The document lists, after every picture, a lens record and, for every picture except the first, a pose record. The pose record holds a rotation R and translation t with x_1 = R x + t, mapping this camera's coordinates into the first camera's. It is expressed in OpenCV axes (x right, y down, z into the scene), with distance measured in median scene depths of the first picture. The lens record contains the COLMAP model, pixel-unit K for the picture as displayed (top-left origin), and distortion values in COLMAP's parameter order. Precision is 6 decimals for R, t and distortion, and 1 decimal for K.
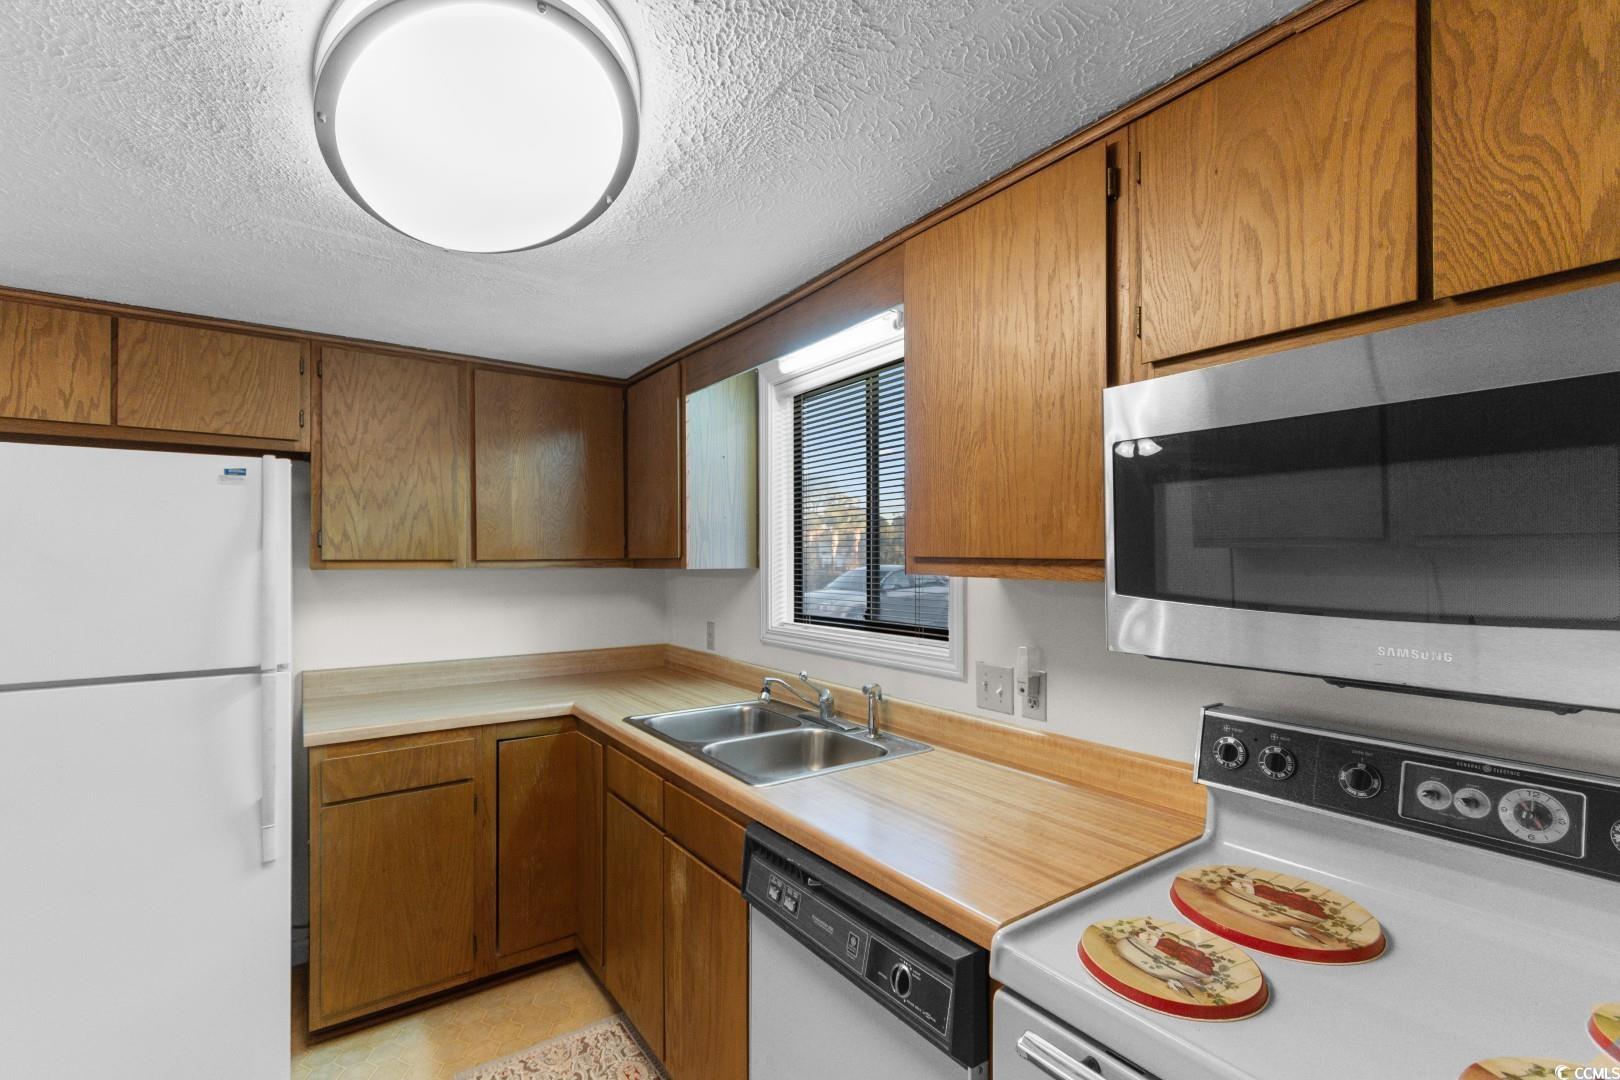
lens RADIAL K [[717.7, 0, 812.4], [0, 717.7, 553.7], [0, 0, 1]] dist [0.003172, -0.002242]
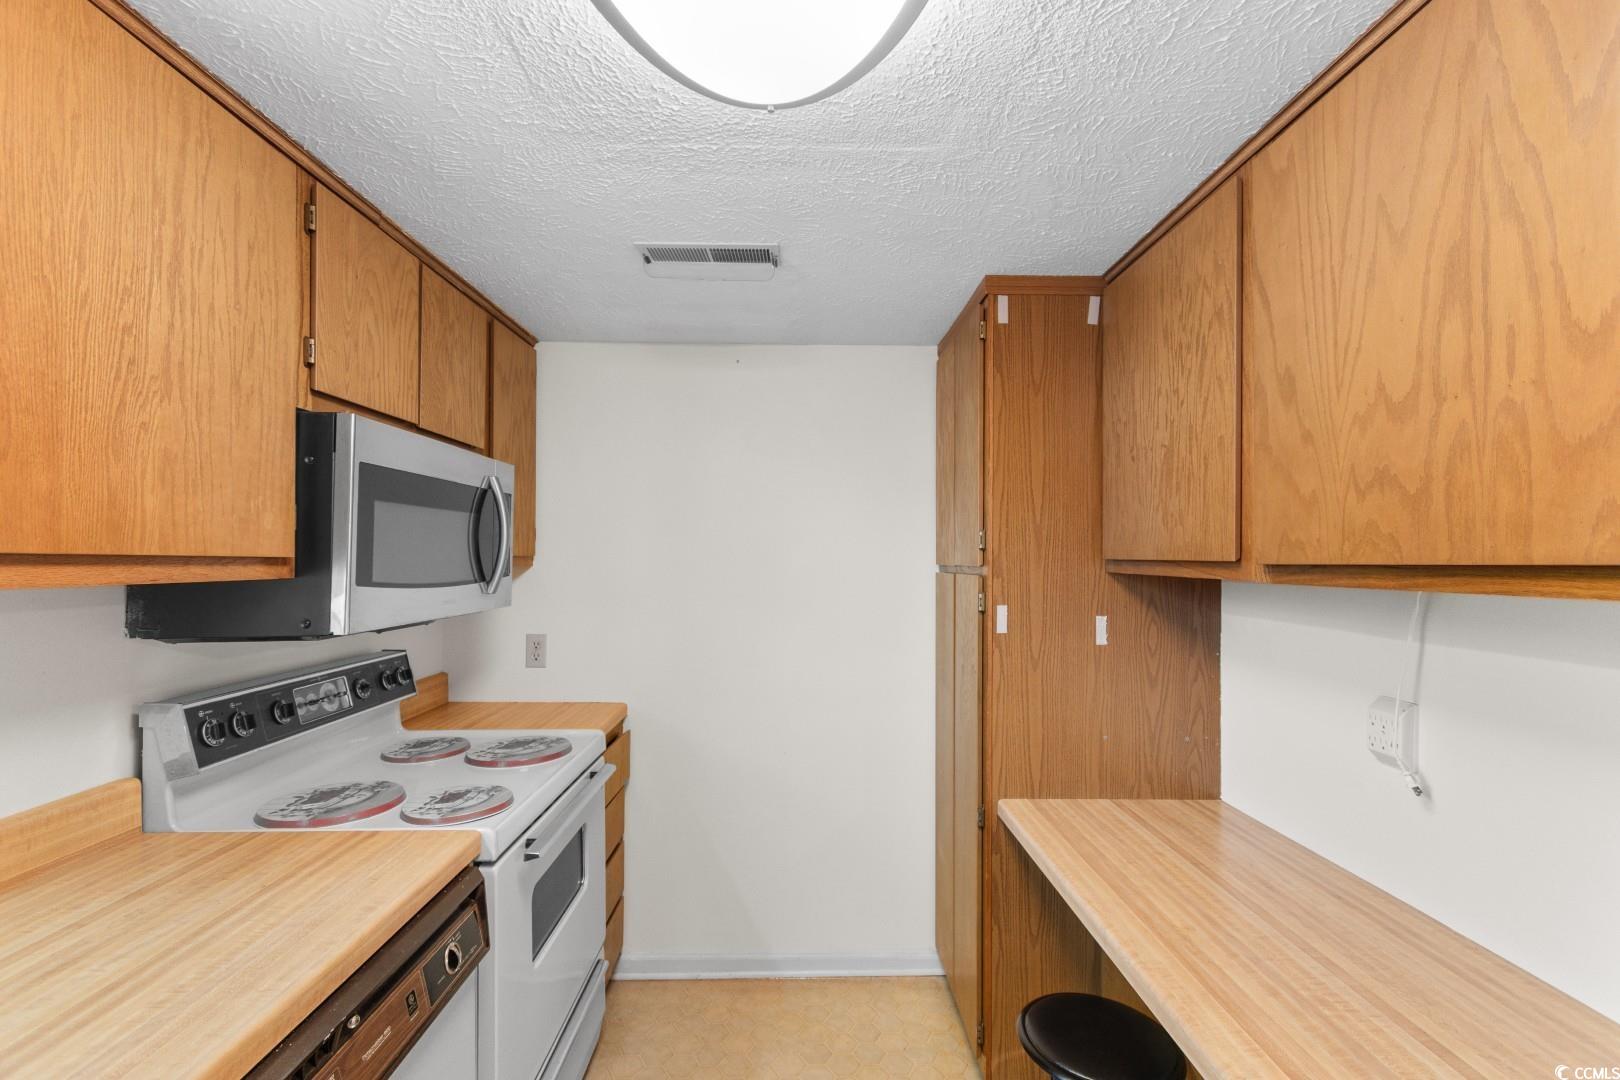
lens RADIAL K [[717.7, 0, 806.6], [0, 717.7, 555.5], [0, 0, 1]] dist [0.003172, -0.002242]
pose [[-0.819823, 0.000521, 0.572617, -0.465730], [-0.003941, 0.999971, -0.006552, 0.005144], [-0.572603, -0.007629, -0.819797, 0.809348]]
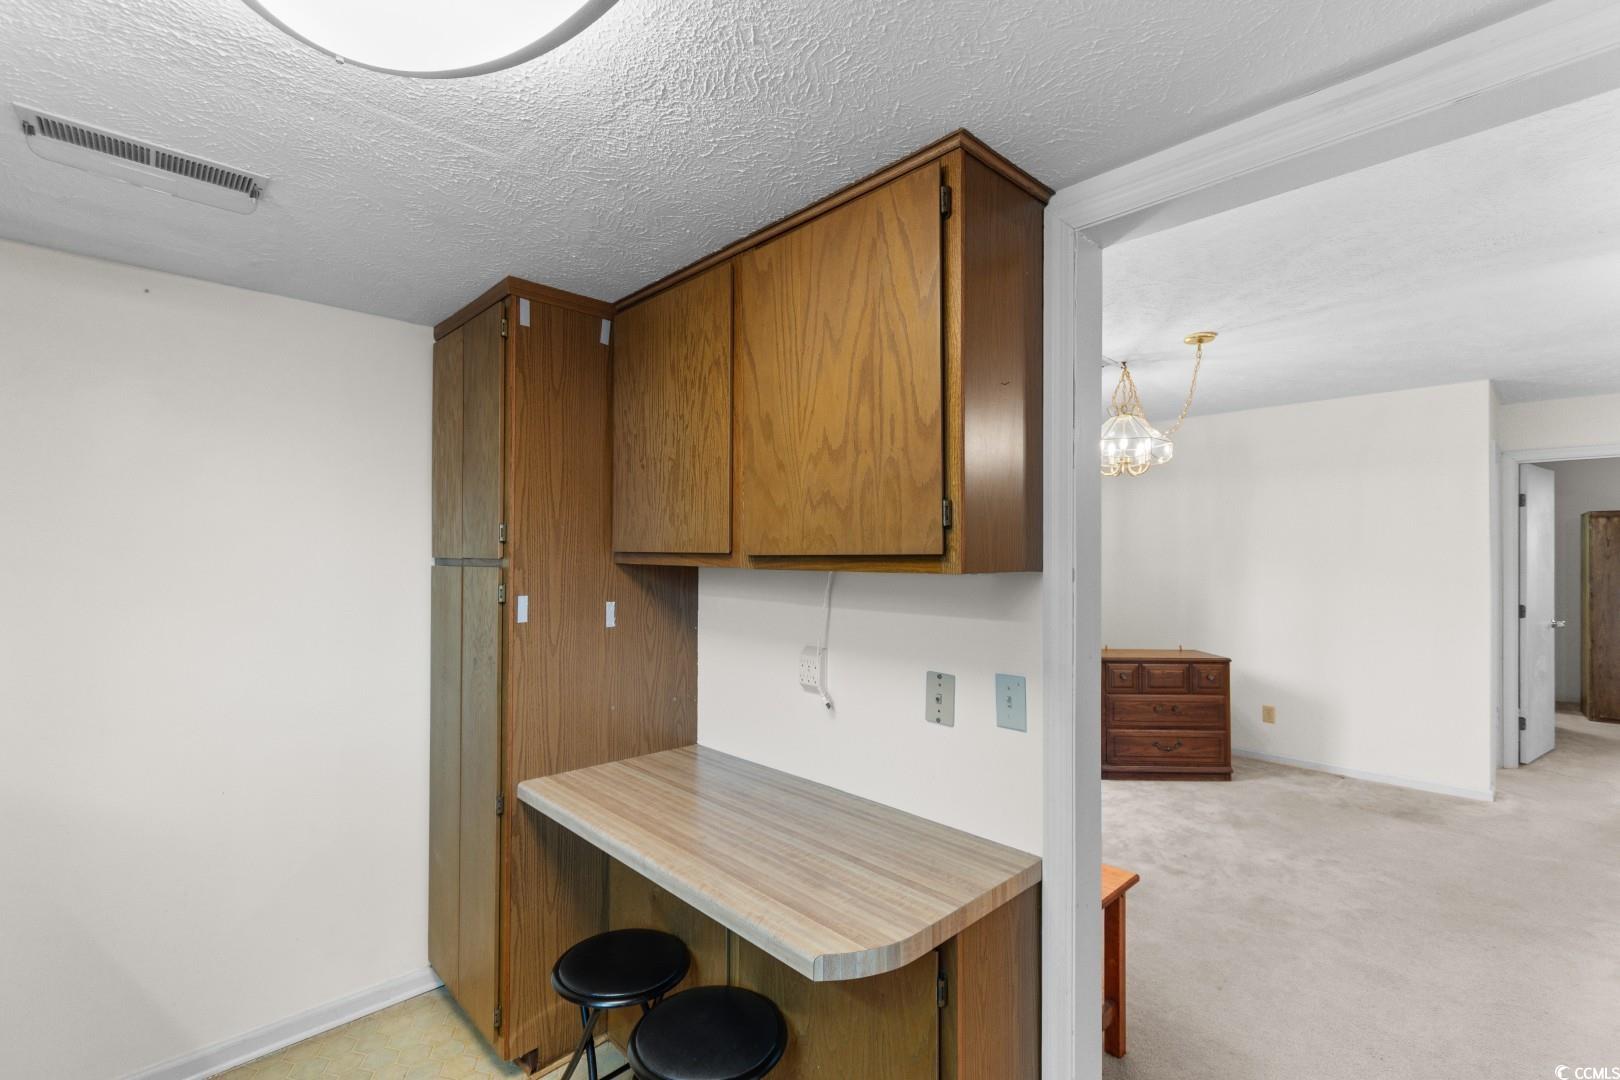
lens RADIAL K [[717.7, 0, 808.8], [0, 717.7, 547.4], [0, 0, 1]] dist [0.003172, -0.002242]
pose [[-0.989924, -0.003927, -0.141548, -0.389886], [-0.002292, 0.999929, -0.011709, 0.007567], [0.141584, -0.011266, -0.989862, 0.912499]]
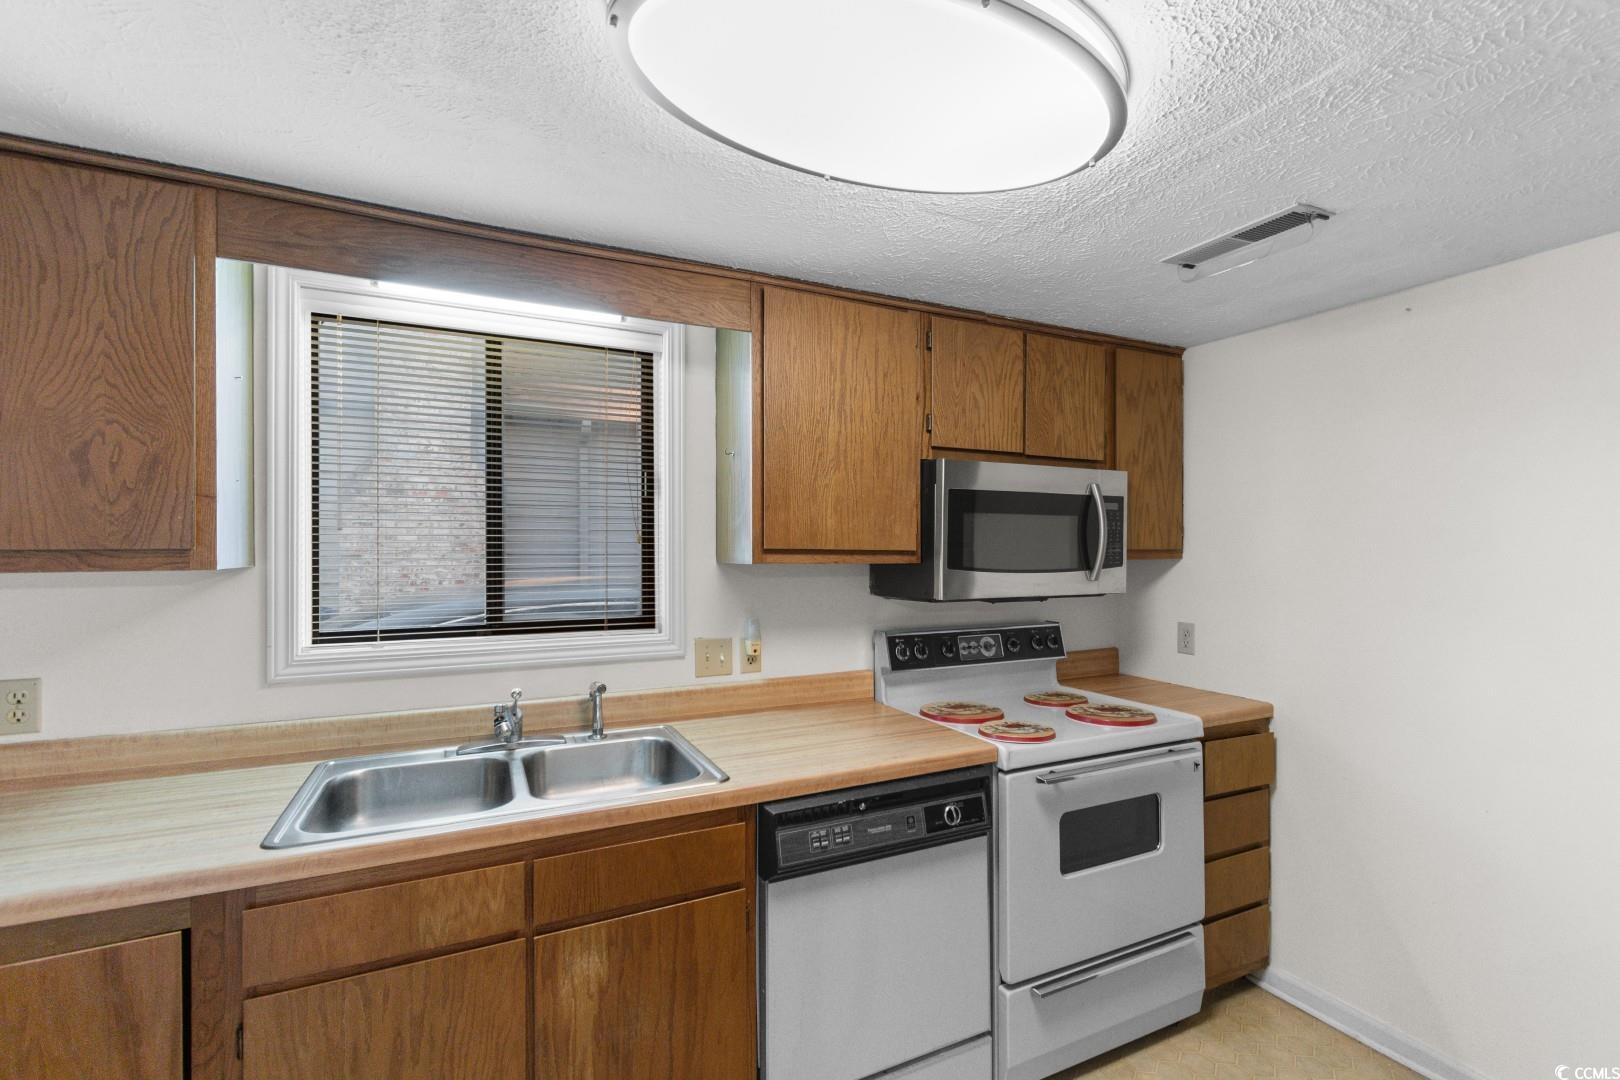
lens RADIAL K [[717.7, 0, 810.2], [0, 717.7, 543.7], [0, 0, 1]] dist [0.003172, -0.002242]
pose [[0.166900, 0.008478, 0.985937, -0.774576], [-0.005728, 0.999954, -0.007629, 0.003430], [-0.985957, -0.004374, 0.166940, 0.539910]]
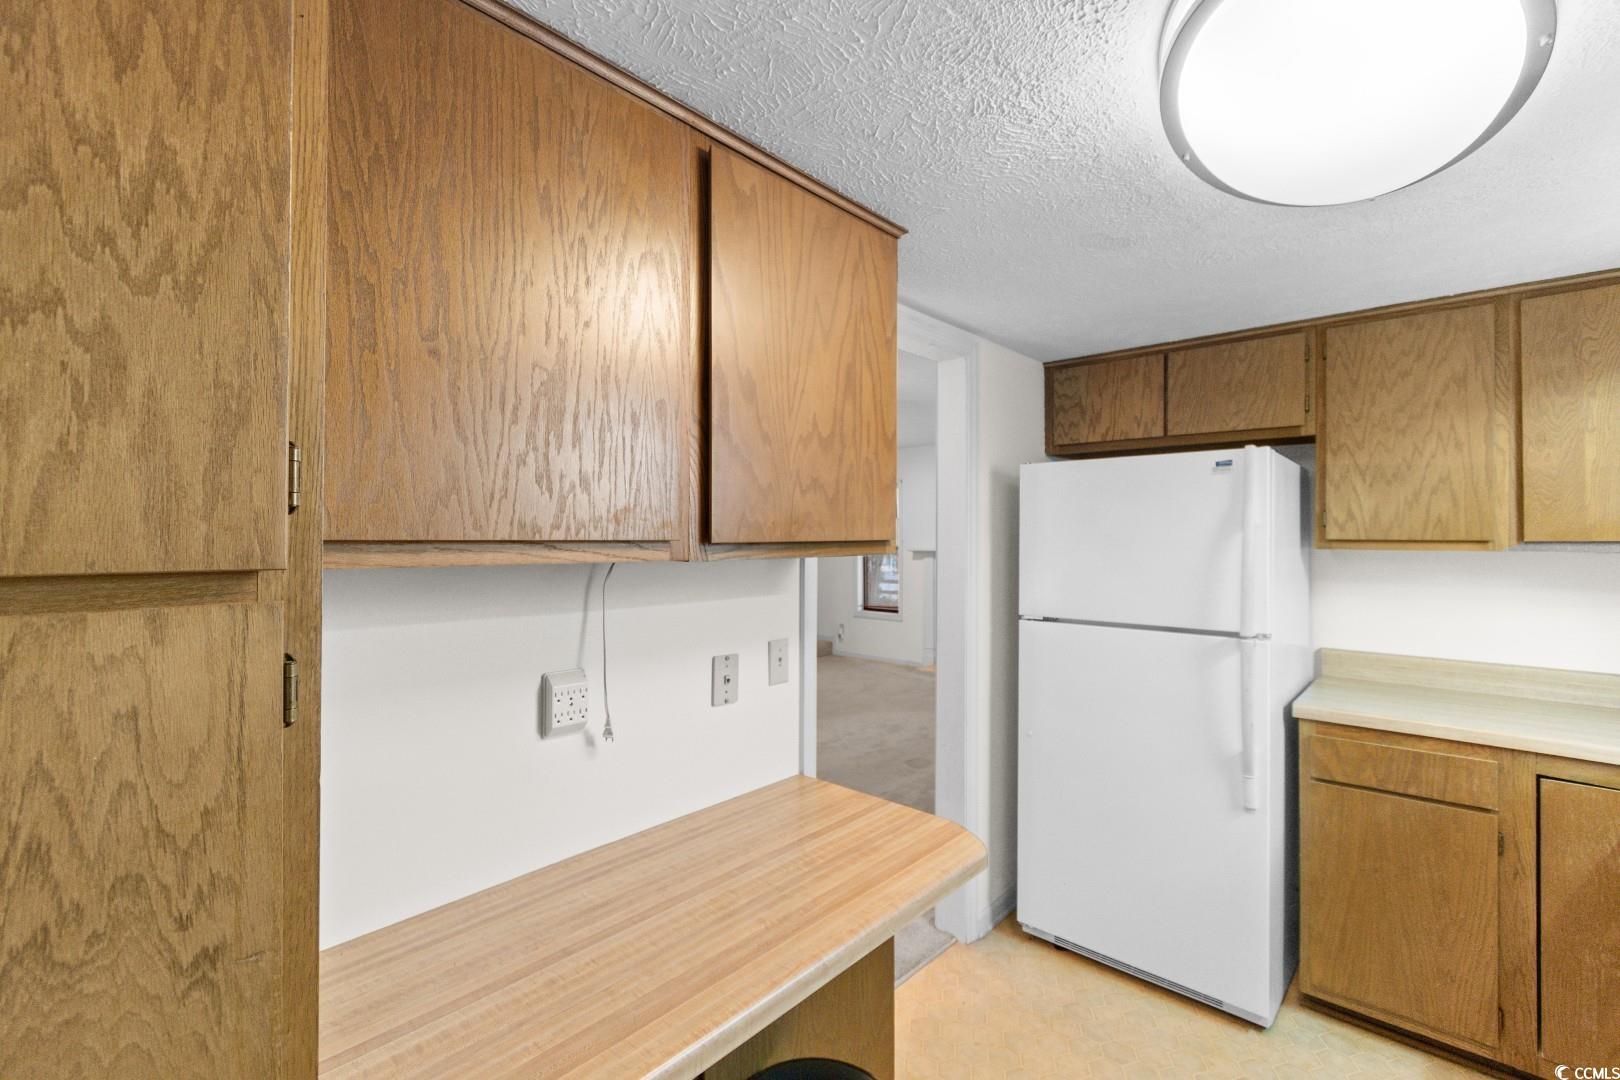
lens RADIAL K [[717.7, 0, 815.6], [0, 717.7, 532.6], [0, 0, 1]] dist [0.003172, -0.002242]
pose [[0.222129, -0.003066, -0.975012, 0.161726], [0.001907, 0.999995, -0.002710, 0.000191], [0.975015, -0.001258, 0.222134, 0.081015]]
